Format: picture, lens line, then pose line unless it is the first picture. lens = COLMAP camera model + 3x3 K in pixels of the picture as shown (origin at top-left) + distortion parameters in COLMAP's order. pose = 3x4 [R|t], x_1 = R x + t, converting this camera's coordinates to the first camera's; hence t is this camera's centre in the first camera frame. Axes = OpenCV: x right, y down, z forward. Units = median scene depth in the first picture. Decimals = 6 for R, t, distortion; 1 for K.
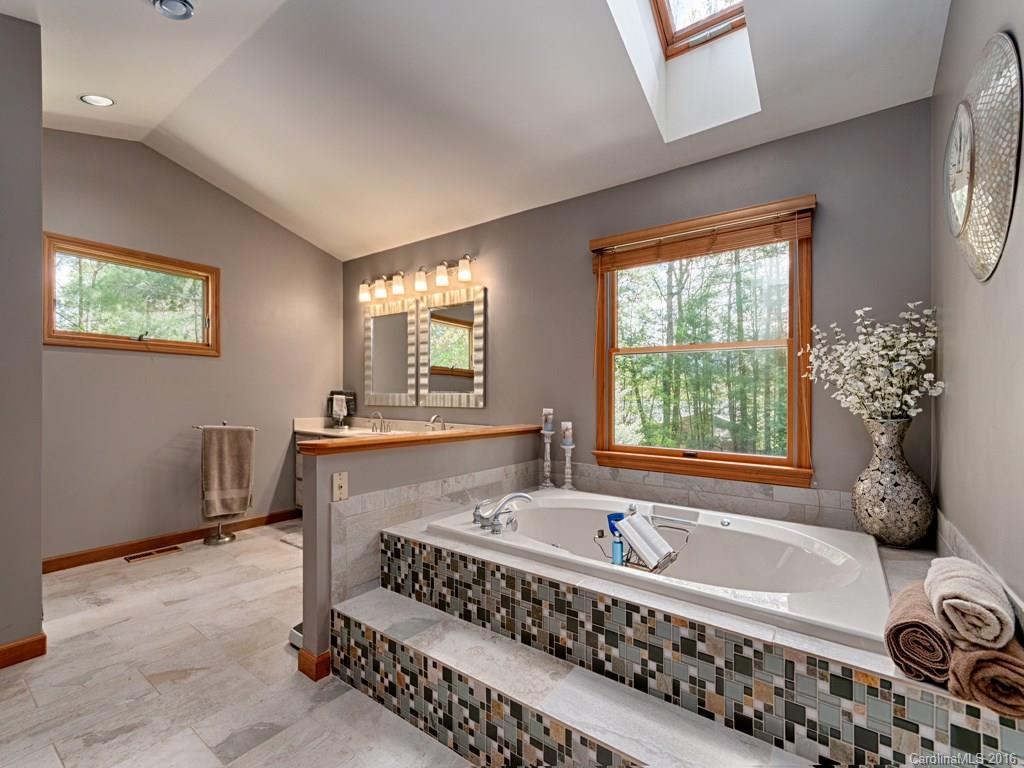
lens RADIAL K [[454.5, 0, 507.1], [0, 454.5, 383.6], [0, 0, 1]] dist [-0.000735, -0.000480]
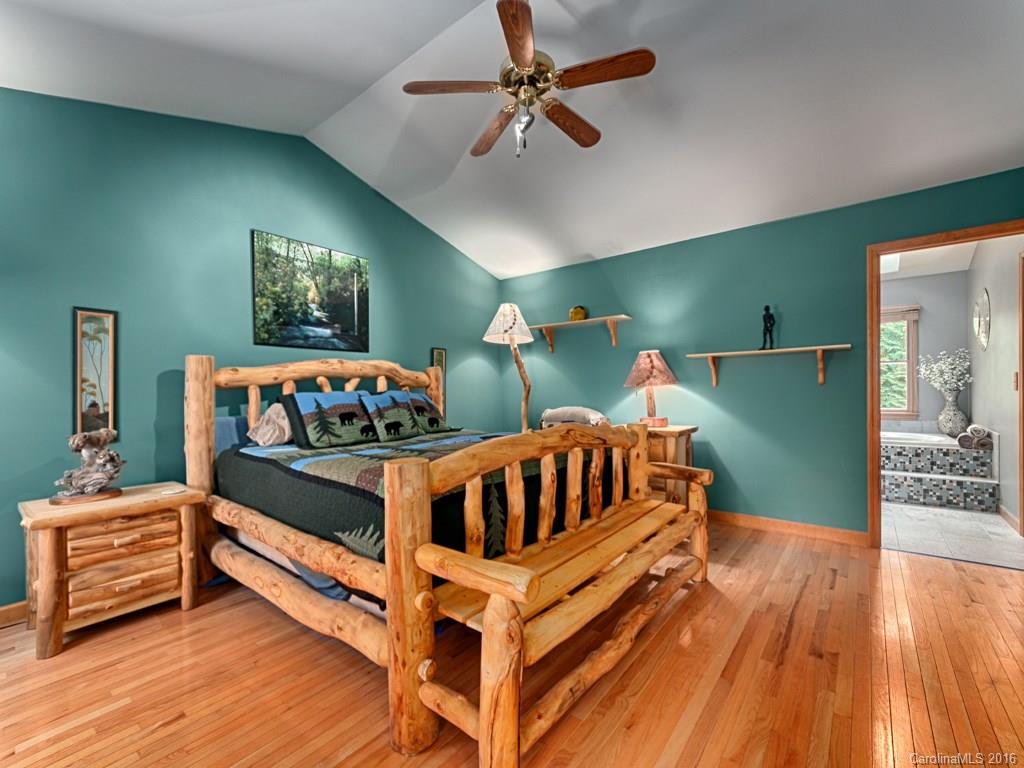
lens RADIAL K [[454.5, 0, 508.1], [0, 454.5, 386.9], [0, 0, 1]] dist [-0.000735, -0.000480]
pose [[0.998753, -0.028146, -0.041243, -2.471811], [0.029186, 0.999266, 0.024826, -0.135609], [0.040514, -0.025999, 0.998841, -2.647307]]
